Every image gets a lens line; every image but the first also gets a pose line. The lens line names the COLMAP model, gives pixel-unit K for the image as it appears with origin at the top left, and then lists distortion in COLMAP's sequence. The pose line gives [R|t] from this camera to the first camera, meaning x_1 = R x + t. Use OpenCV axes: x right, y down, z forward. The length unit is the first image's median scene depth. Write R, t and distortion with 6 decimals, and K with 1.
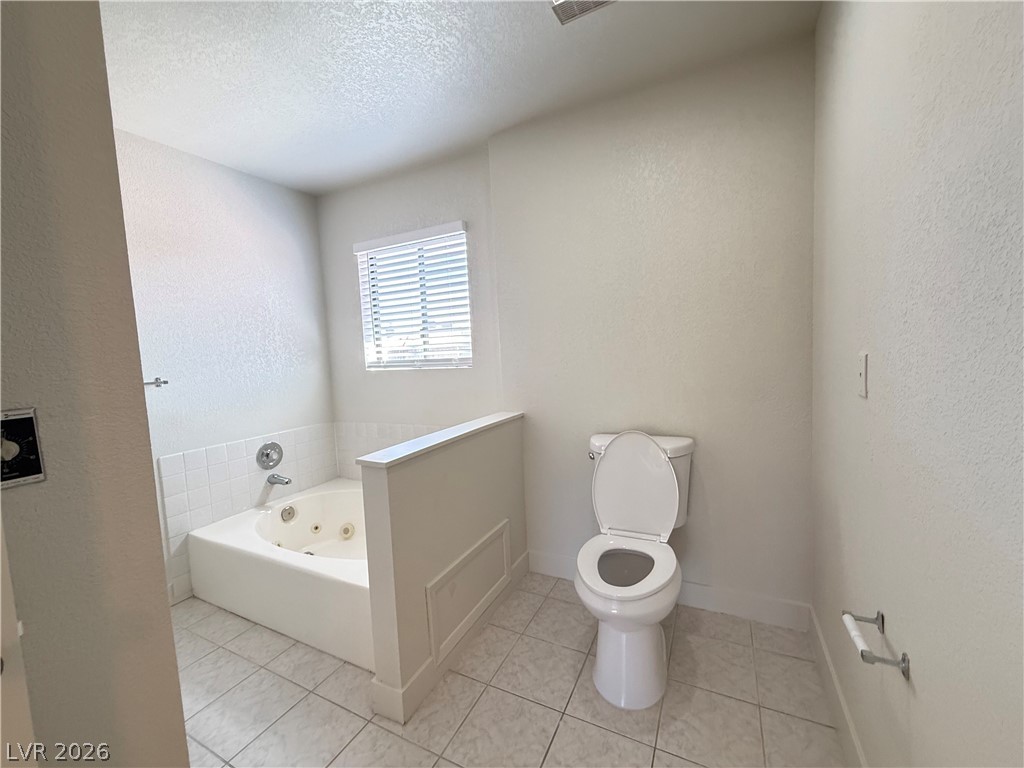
lens RADIAL K [[408.8, 0, 509.2], [0, 408.8, 383.9], [0, 0, 1]] dist [0.001269, -0.000050]
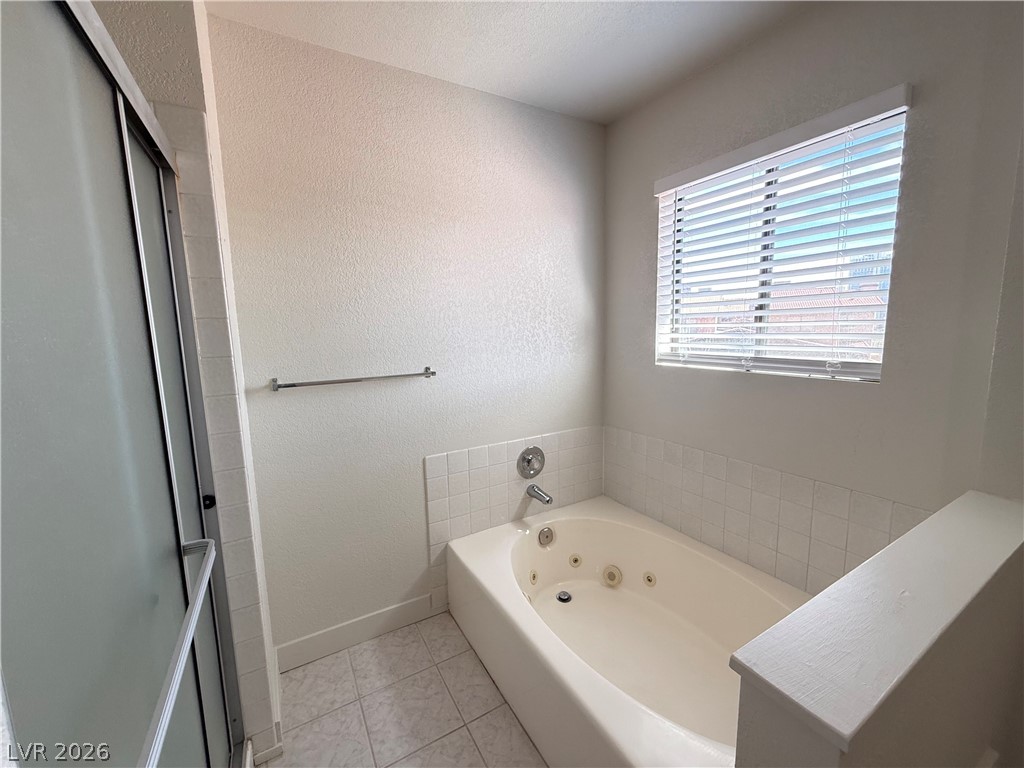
lens RADIAL K [[408.8, 0, 509.2], [0, 408.8, 383.9], [0, 0, 1]] dist [0.001269, -0.000050]
pose [[0.837545, 0.101795, -0.536802, -0.195571], [-0.058615, 0.993561, 0.096957, -0.059828], [0.543215, -0.049741, 0.838119, 0.292683]]
